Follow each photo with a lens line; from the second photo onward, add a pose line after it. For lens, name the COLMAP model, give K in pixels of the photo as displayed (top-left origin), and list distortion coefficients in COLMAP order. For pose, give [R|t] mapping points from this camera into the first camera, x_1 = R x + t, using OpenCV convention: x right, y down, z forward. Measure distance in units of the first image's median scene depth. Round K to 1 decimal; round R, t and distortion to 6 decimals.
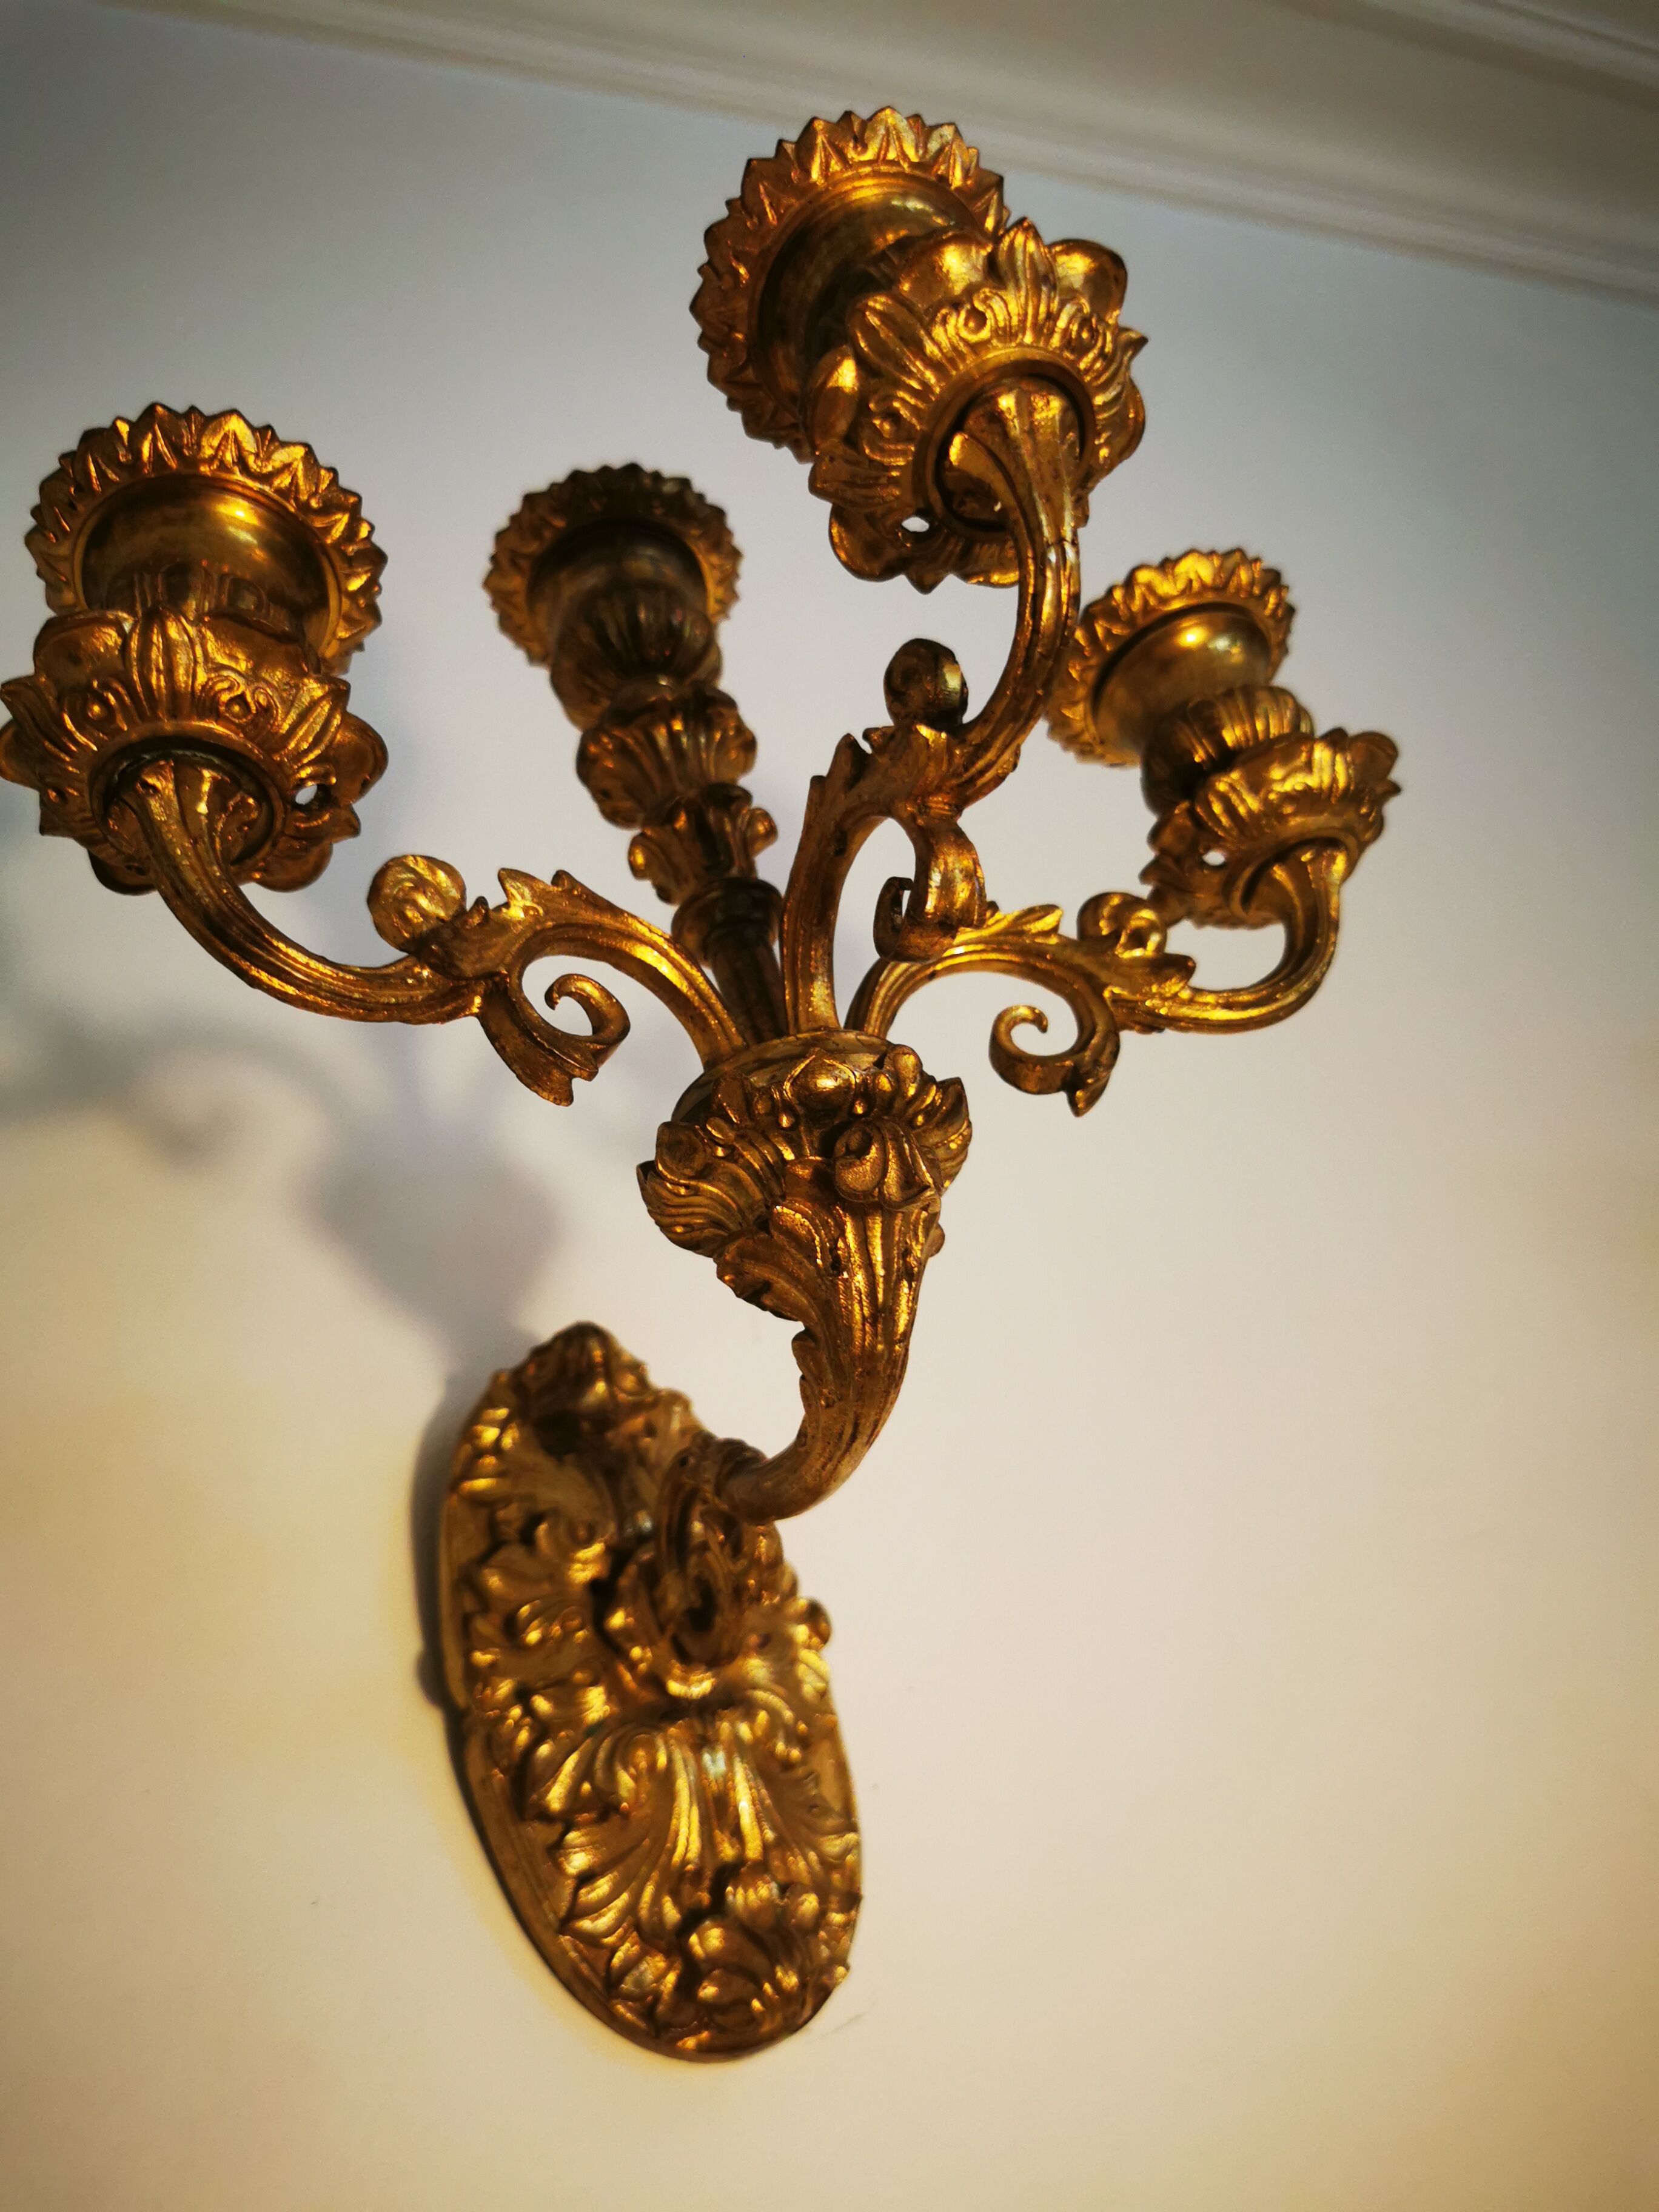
lens RADIAL K [[1505.9, 0, 829.5], [0, 1505.9, 1106.0], [0, 0, 1]] dist [-0.155392, 0.243233]
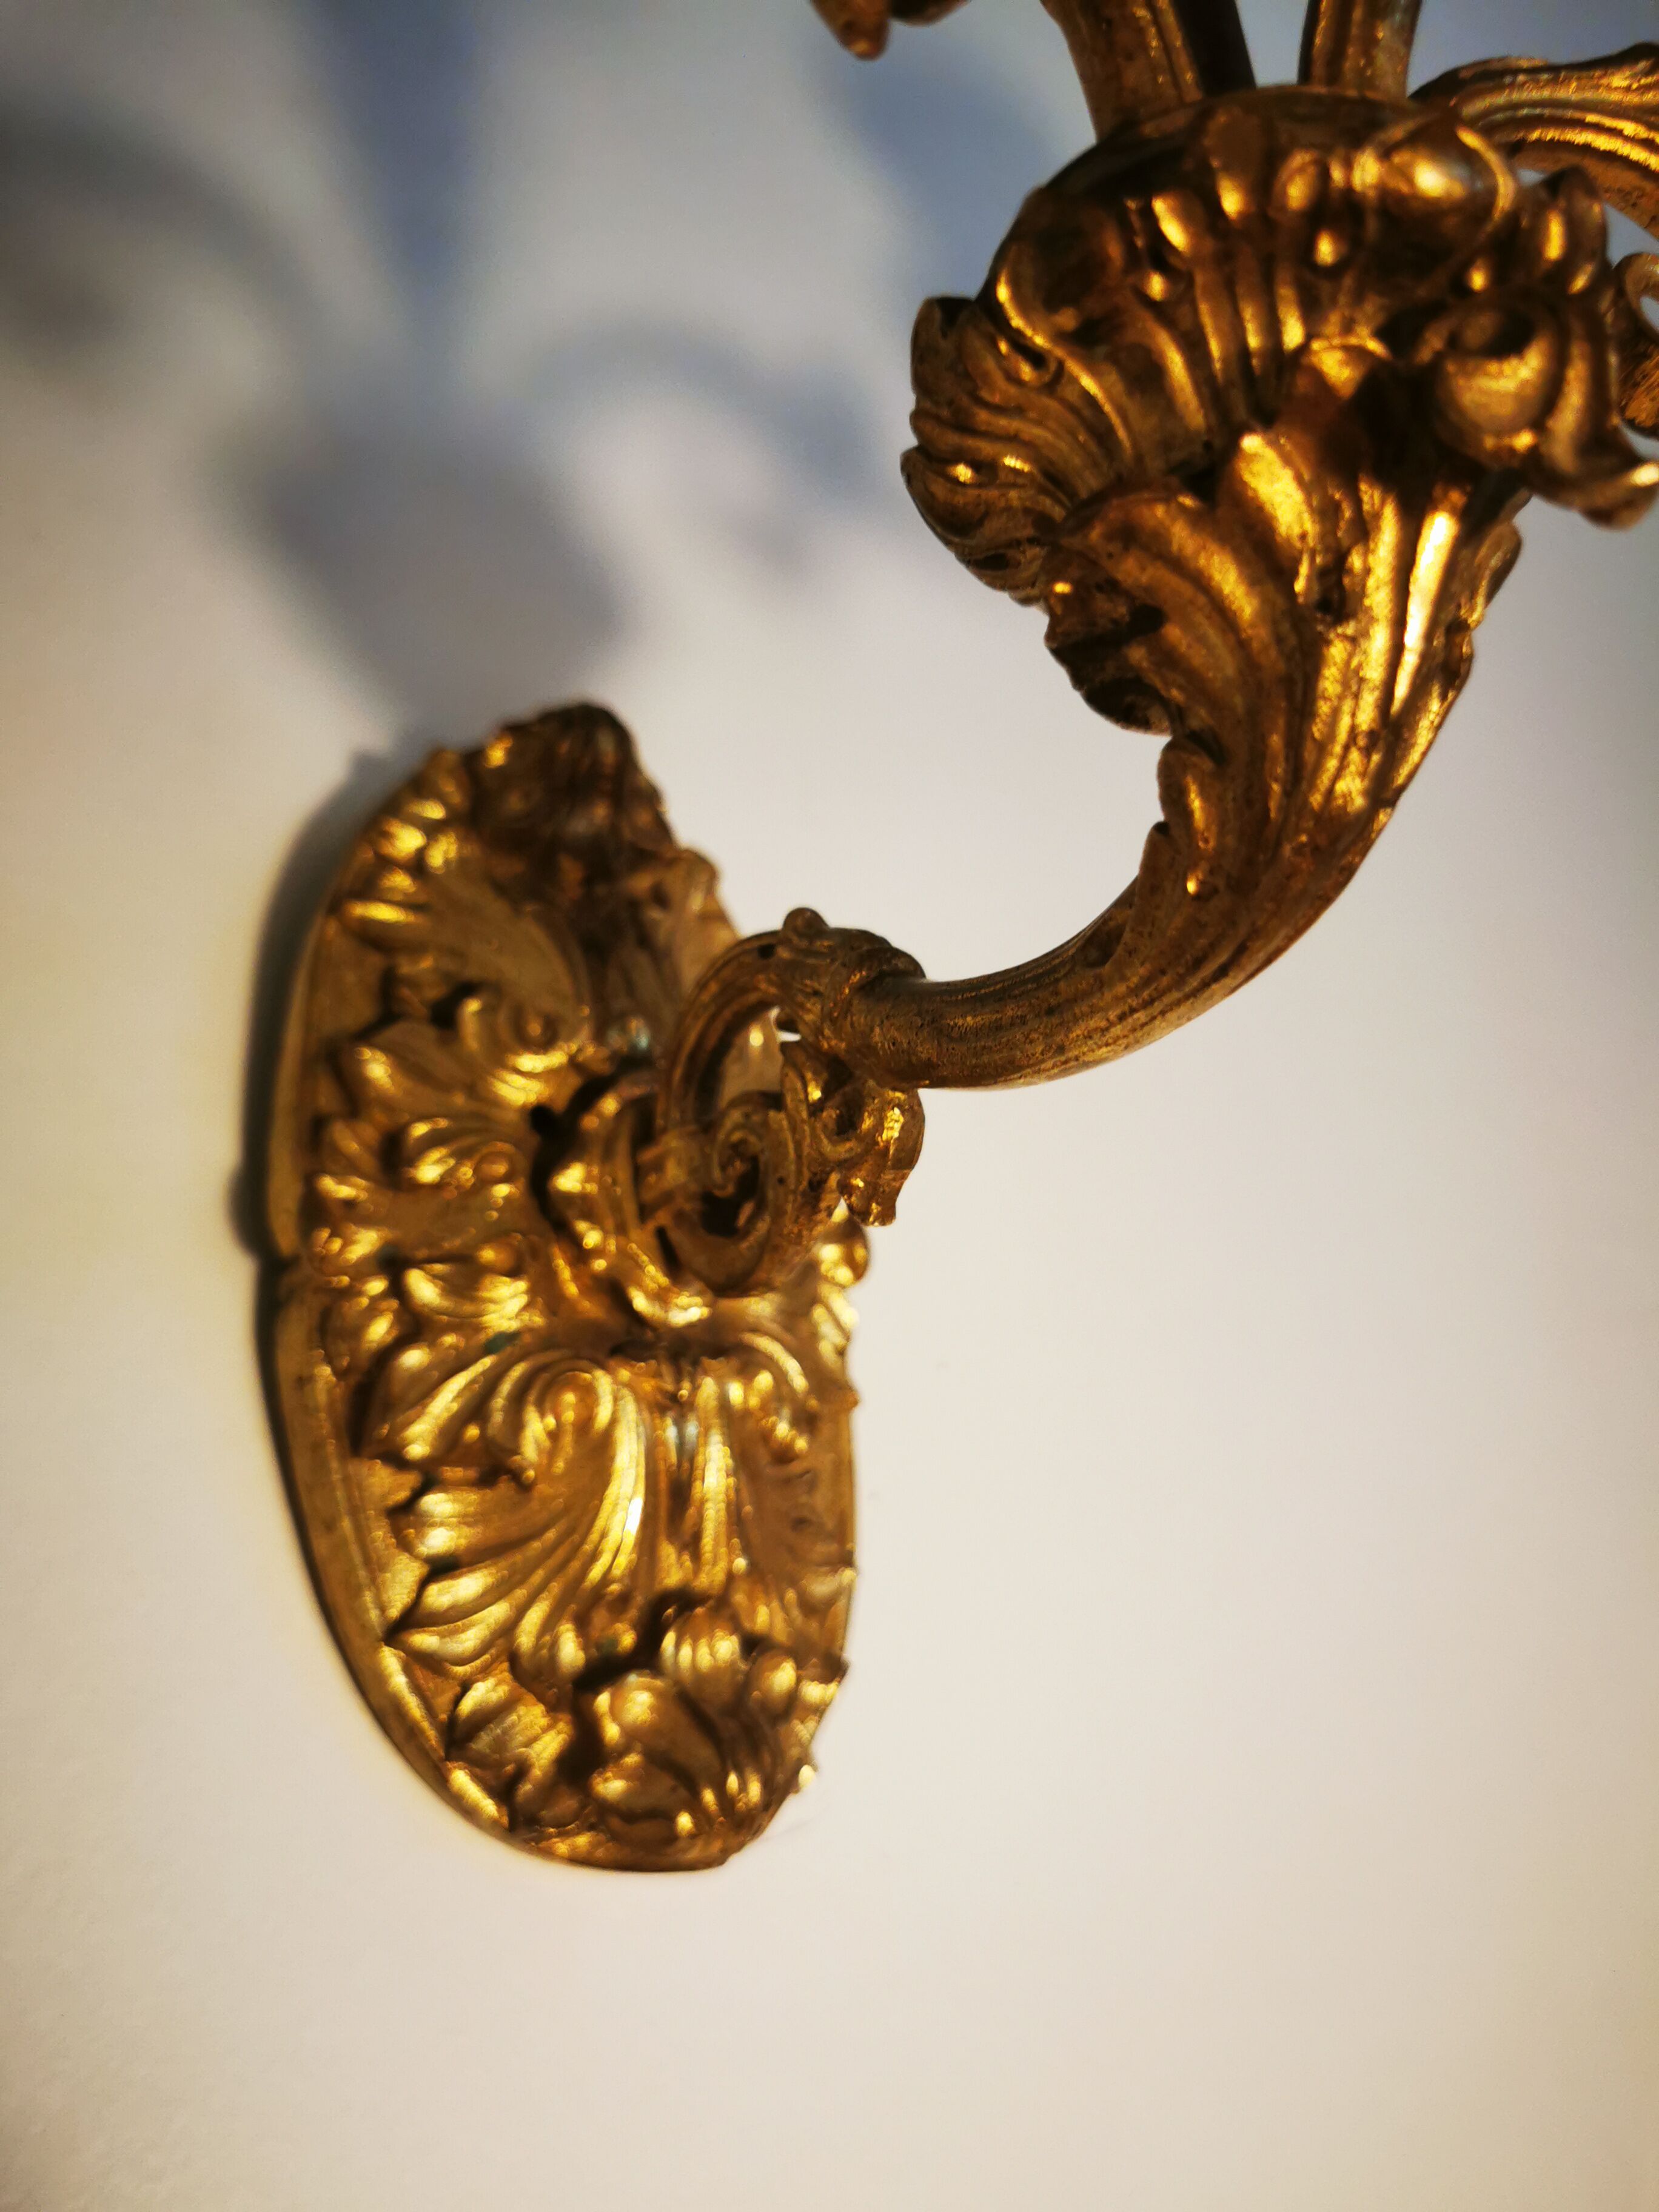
lens RADIAL K [[1703.8, 0, 875.2], [0, 1703.8, 1048.0], [0, 0, 1]] dist [-0.050013, 0.120130]
pose [[0.964720, 0.240496, 0.107132, -0.113893], [-0.258883, 0.940572, 0.219783, 0.114470], [-0.047909, -0.239764, 0.969648, 0.341329]]
